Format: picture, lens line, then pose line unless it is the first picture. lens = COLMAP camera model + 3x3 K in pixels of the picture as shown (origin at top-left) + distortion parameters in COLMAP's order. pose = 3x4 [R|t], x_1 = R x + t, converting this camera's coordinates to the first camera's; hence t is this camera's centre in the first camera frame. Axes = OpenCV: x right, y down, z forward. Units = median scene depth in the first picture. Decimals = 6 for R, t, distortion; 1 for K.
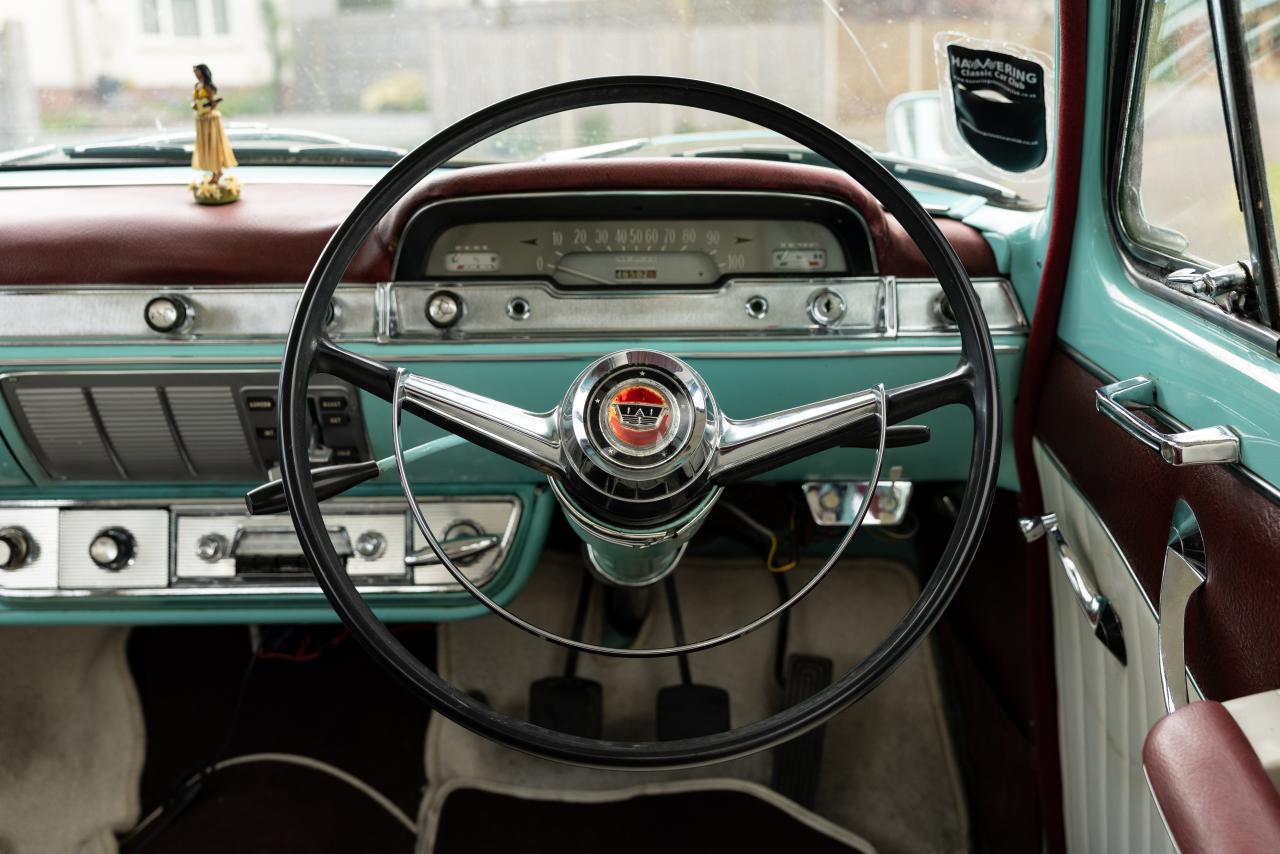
lens RADIAL K [[1569.0, 0, 640.0], [0, 1569.0, 427.0], [0, 0, 1]] dist [0.007787, 0.018646]
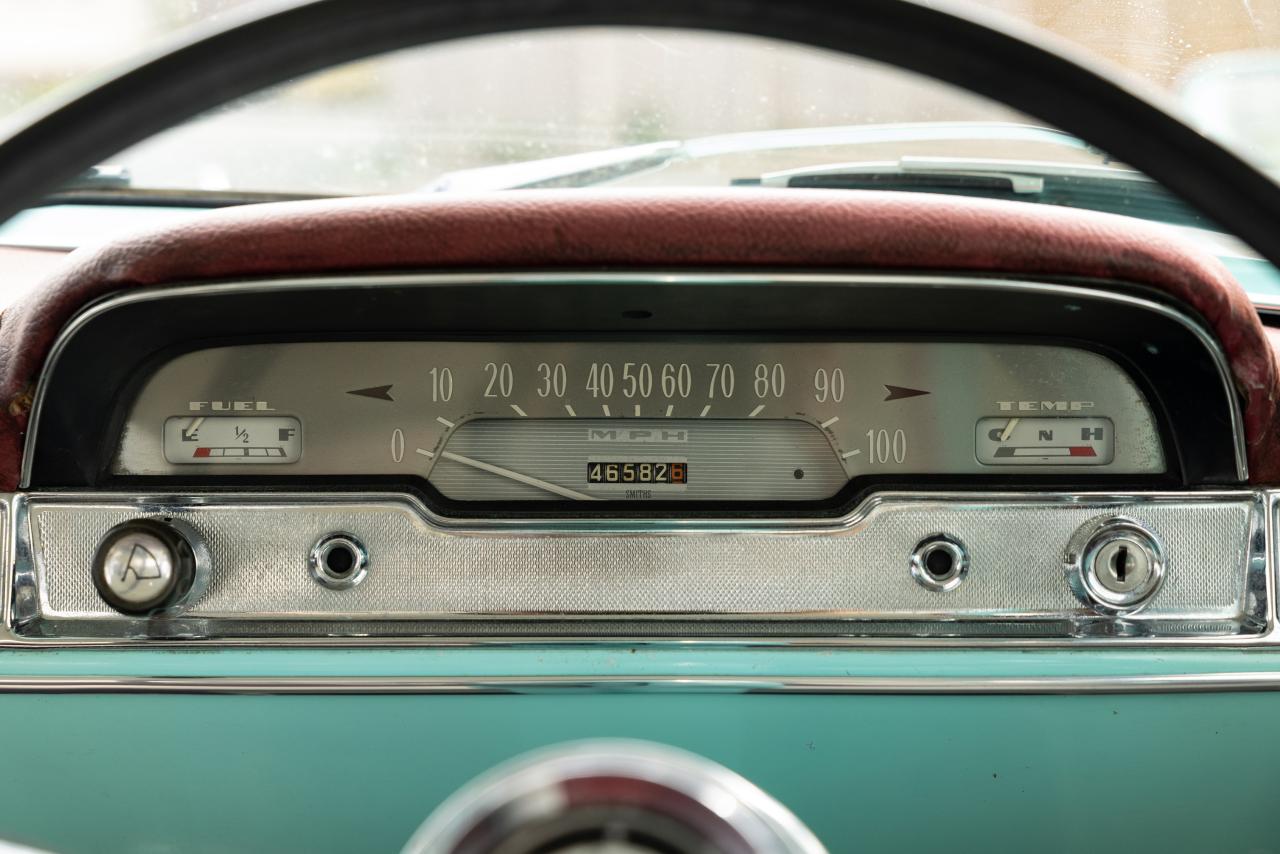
lens RADIAL K [[2160.0, 0, 640.0], [0, 2160.0, 427.0], [0, 0, 1]] dist [-0.019662, -0.052653]
pose [[0.999075, 0.009660, -0.041906, 0.021502], [-0.011936, 0.998448, -0.054405, -0.079800], [0.041315, 0.054855, 0.997639, 0.450071]]
